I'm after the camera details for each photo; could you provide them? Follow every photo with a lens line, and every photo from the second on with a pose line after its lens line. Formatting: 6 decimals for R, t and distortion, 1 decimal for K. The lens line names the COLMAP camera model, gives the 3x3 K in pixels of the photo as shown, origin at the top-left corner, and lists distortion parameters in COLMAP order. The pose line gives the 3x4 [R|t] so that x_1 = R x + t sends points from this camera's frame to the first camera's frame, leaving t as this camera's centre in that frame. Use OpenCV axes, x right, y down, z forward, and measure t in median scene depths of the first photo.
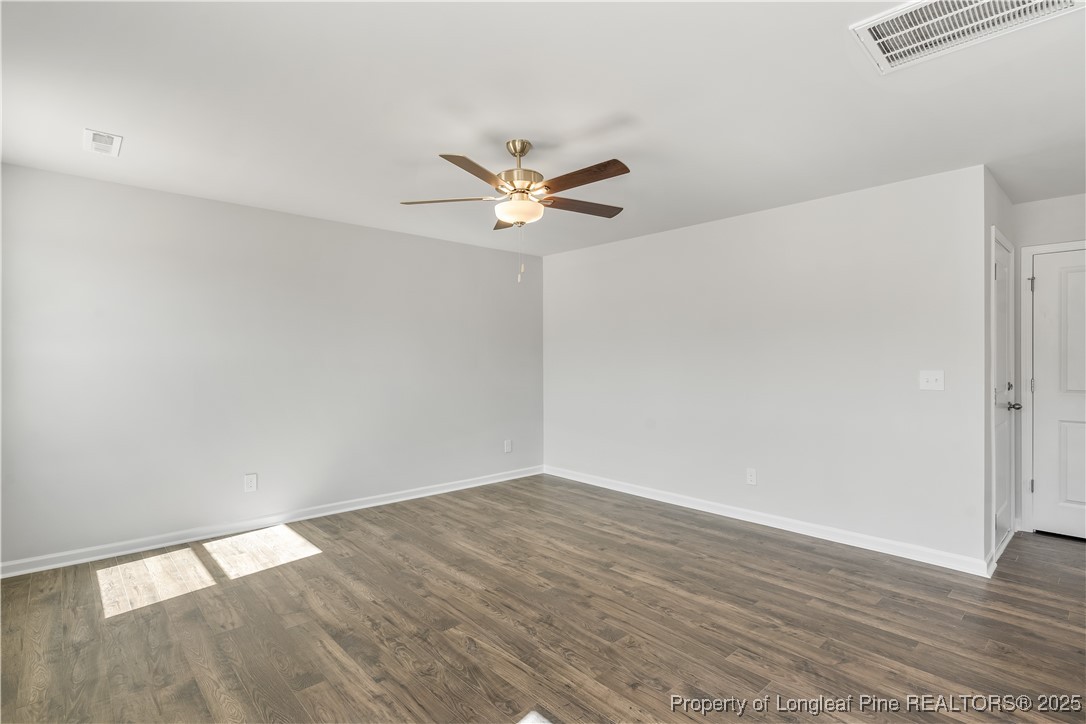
lens RADIAL K [[519.5, 0, 543.0], [0, 519.5, 362.0], [0, 0, 1]] dist [0.001599, -0.000176]
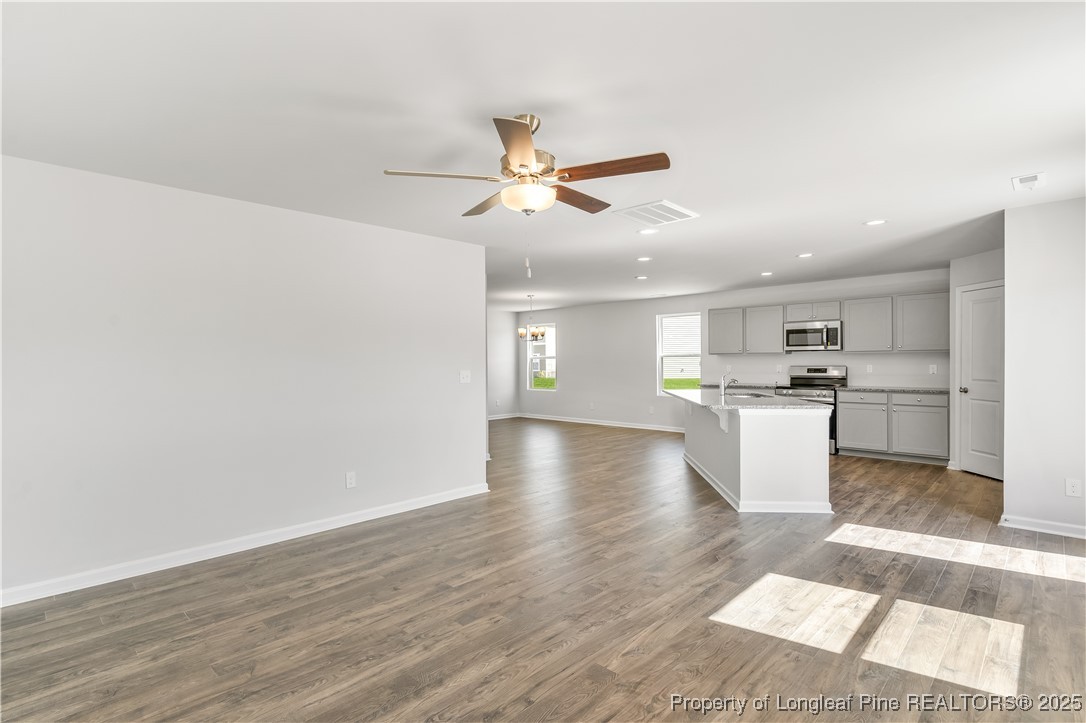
lens RADIAL K [[524.2, 0, 528.0], [0, 524.2, 341.5], [0, 0, 1]] dist [0.002589, -0.000112]
pose [[-0.034427, 0.040455, 0.998588, -0.854133], [0.013134, 0.999112, -0.040023, -0.000195], [-0.999321, 0.011738, -0.034928, 0.925480]]
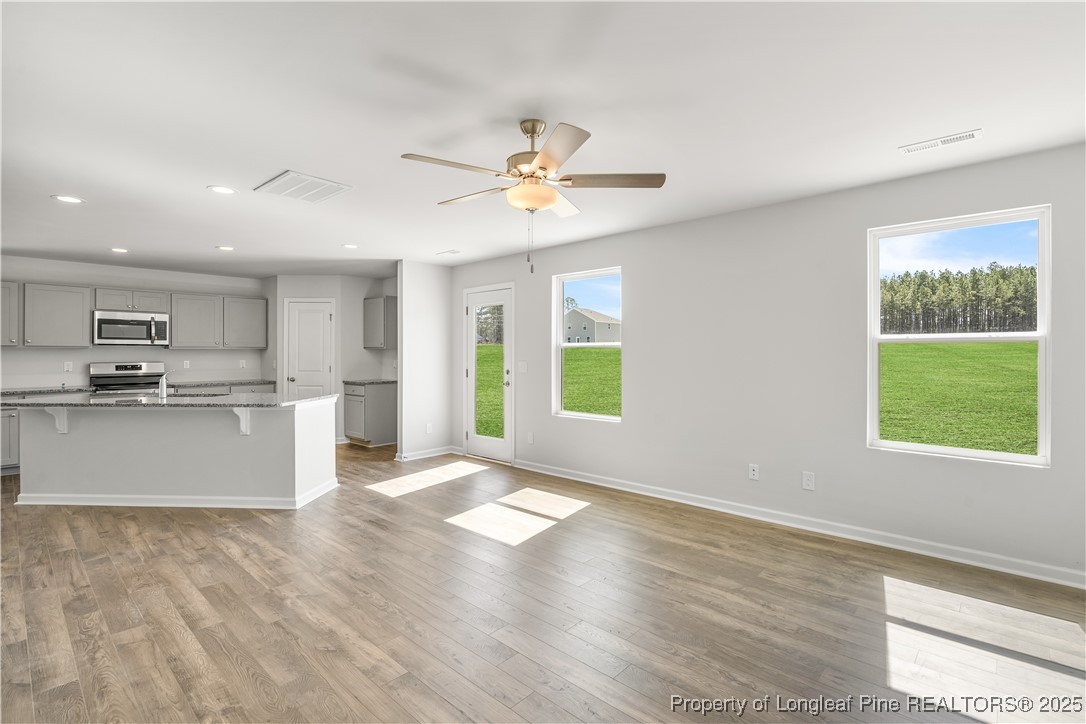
lens RADIAL K [[504.9, 0, 543.0], [0, 504.9, 362.0], [0, 0, 1]] dist [-0.000487, -0.000103]
pose [[-0.997860, 0.003533, -0.065293, -0.003921], [0.001991, 0.999718, 0.023668, -0.013830], [0.065358, 0.023487, -0.997585, 1.701635]]
